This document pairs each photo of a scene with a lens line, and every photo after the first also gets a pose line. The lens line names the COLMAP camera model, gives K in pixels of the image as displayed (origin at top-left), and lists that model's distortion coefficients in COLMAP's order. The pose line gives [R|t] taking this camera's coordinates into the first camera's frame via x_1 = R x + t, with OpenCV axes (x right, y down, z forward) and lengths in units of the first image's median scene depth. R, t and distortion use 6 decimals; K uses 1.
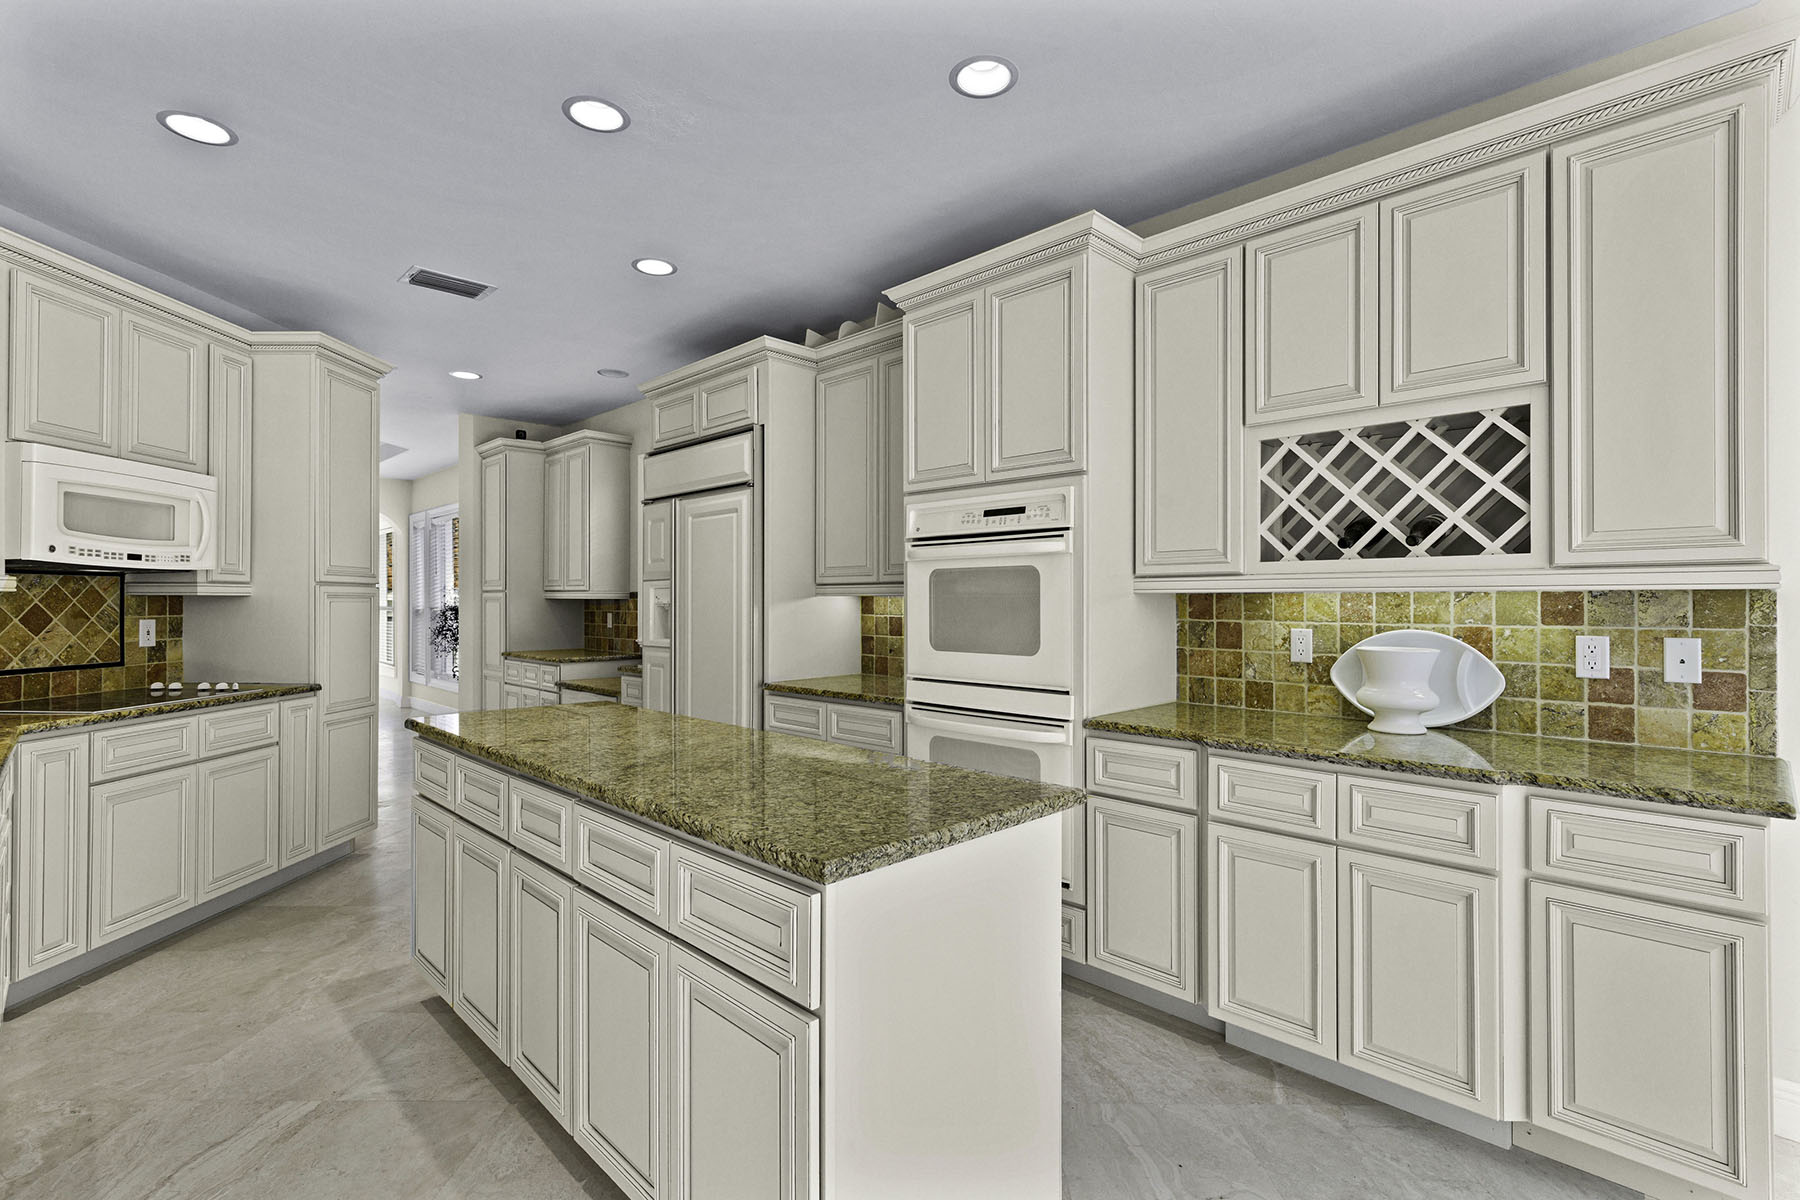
lens RADIAL K [[845.1, 0, 898.8], [0, 845.1, 595.1], [0, 0, 1]] dist [0.009450, -0.000723]
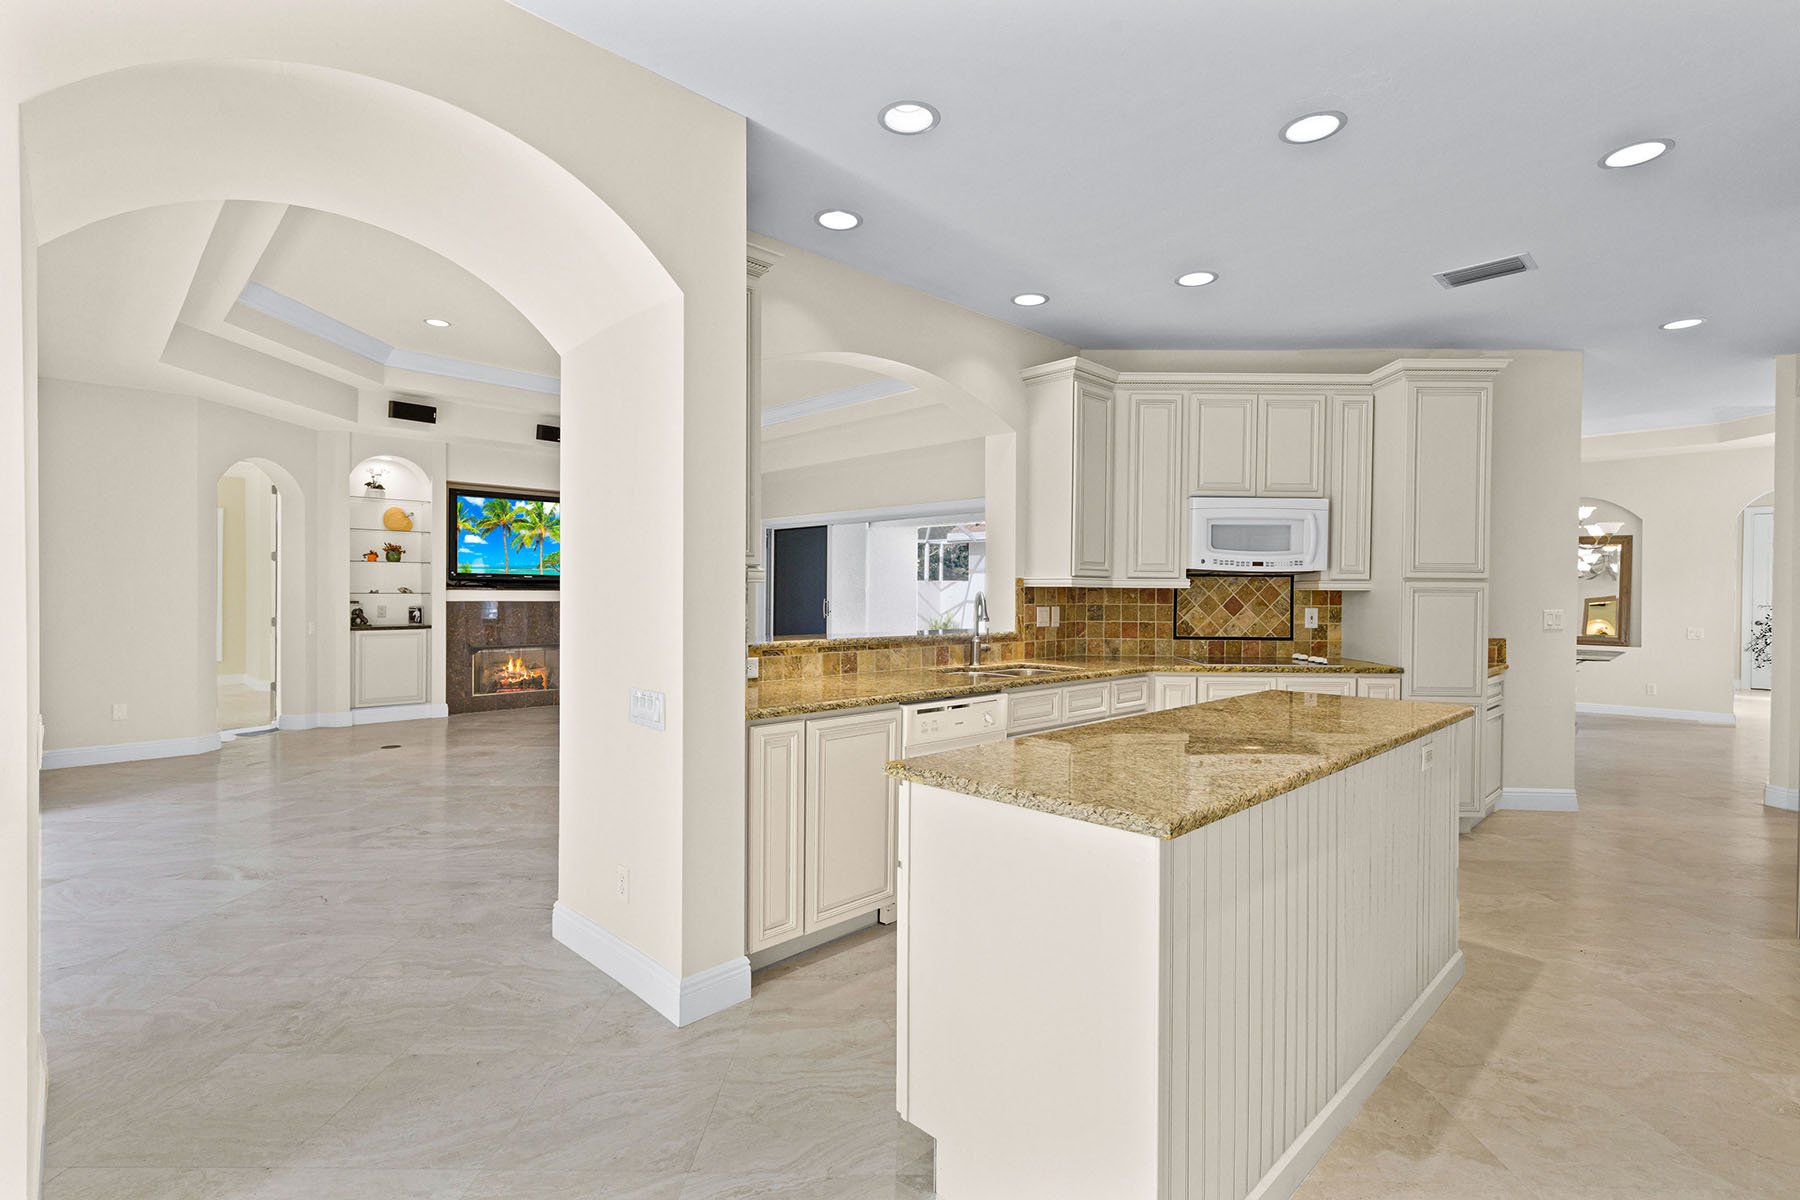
lens RADIAL K [[845.1, 0, 898.4], [0, 845.1, 601.6], [0, 0, 1]] dist [0.009450, -0.000723]
pose [[0.001141, 0.011079, -0.999938, 0.516007], [0.001291, 0.999938, 0.011080, 0.002524], [0.999999, -0.001304, 0.001126, 0.364940]]
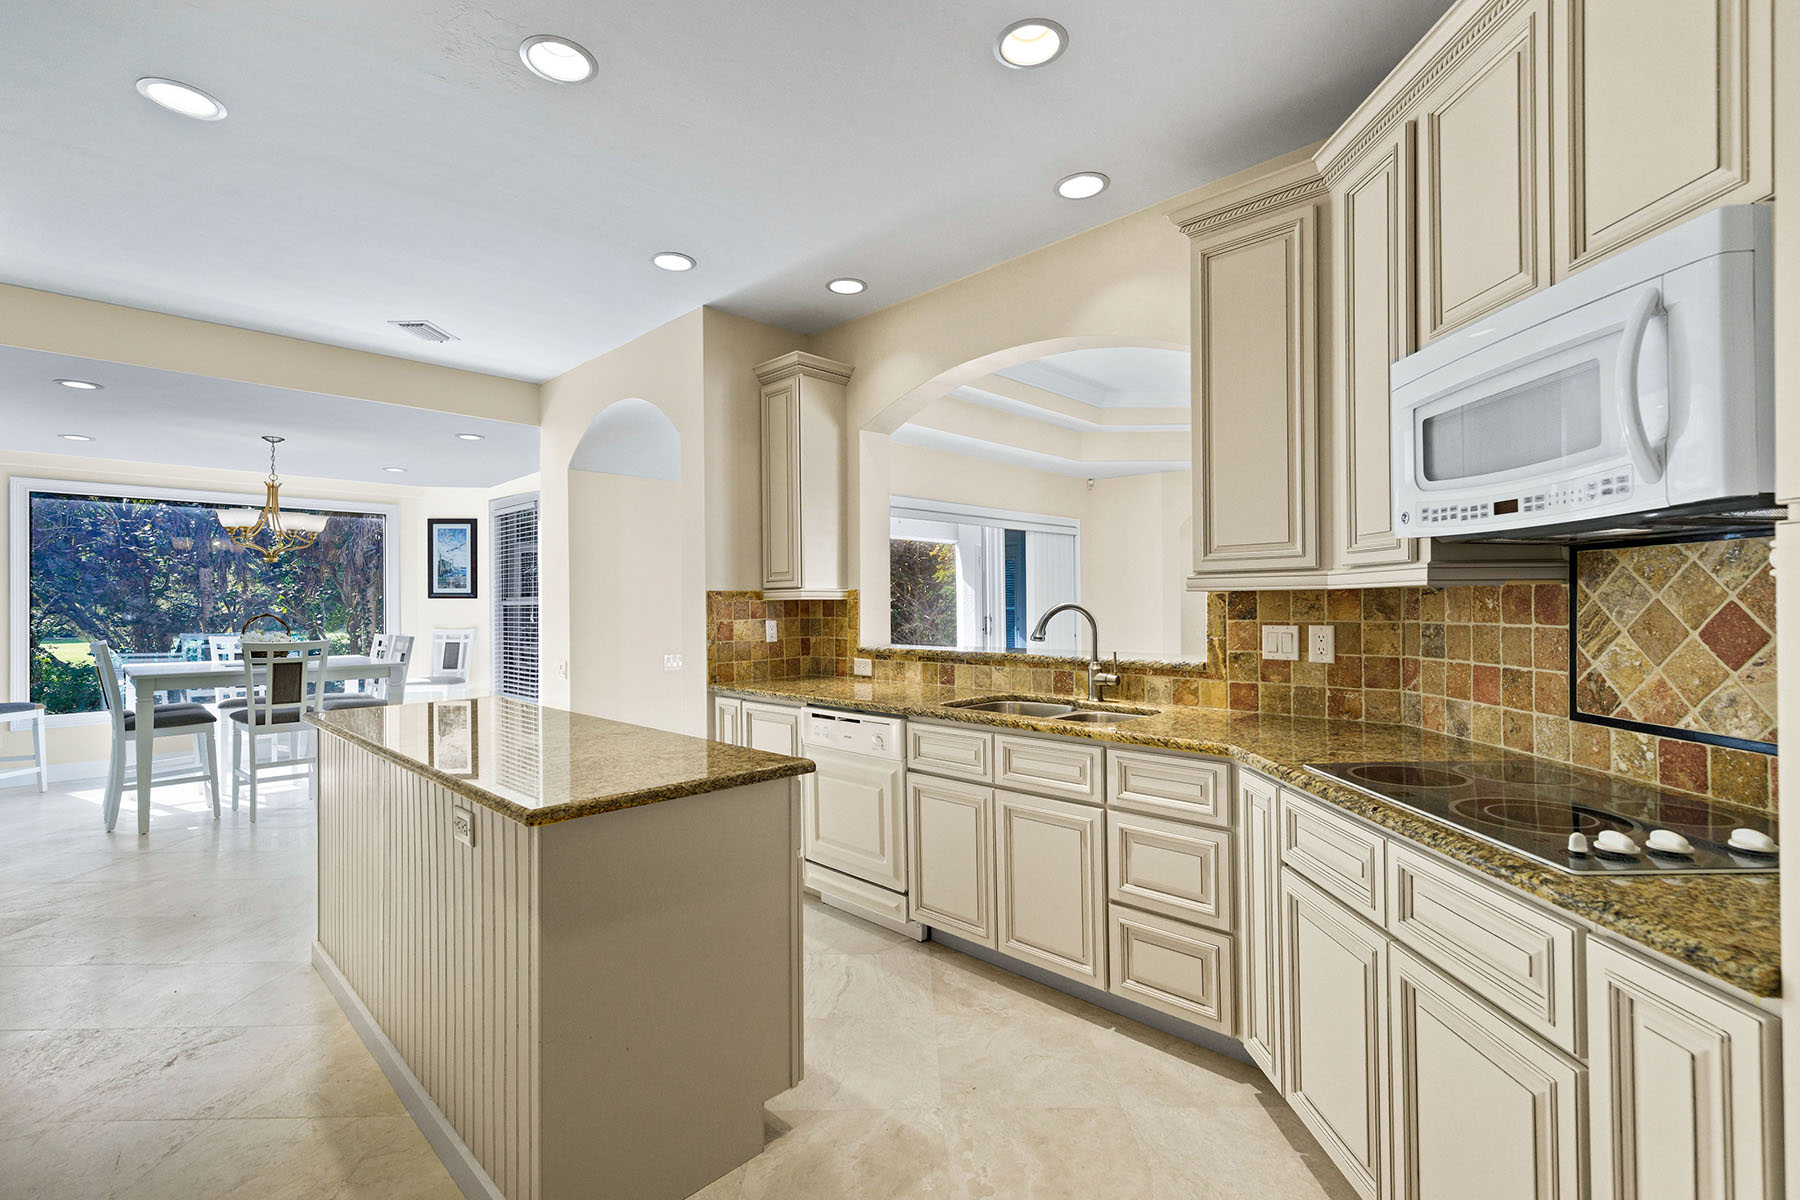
lens RADIAL K [[820.0, 0, 900.6], [0, 820.0, 604.1], [0, 0, 1]] dist [0.003963, 0.000361]
pose [[-0.999928, 0.009325, -0.007572, -0.521705], [0.009390, 0.999919, -0.008597, 0.010465], [0.007491, -0.008668, -0.999934, 1.384185]]
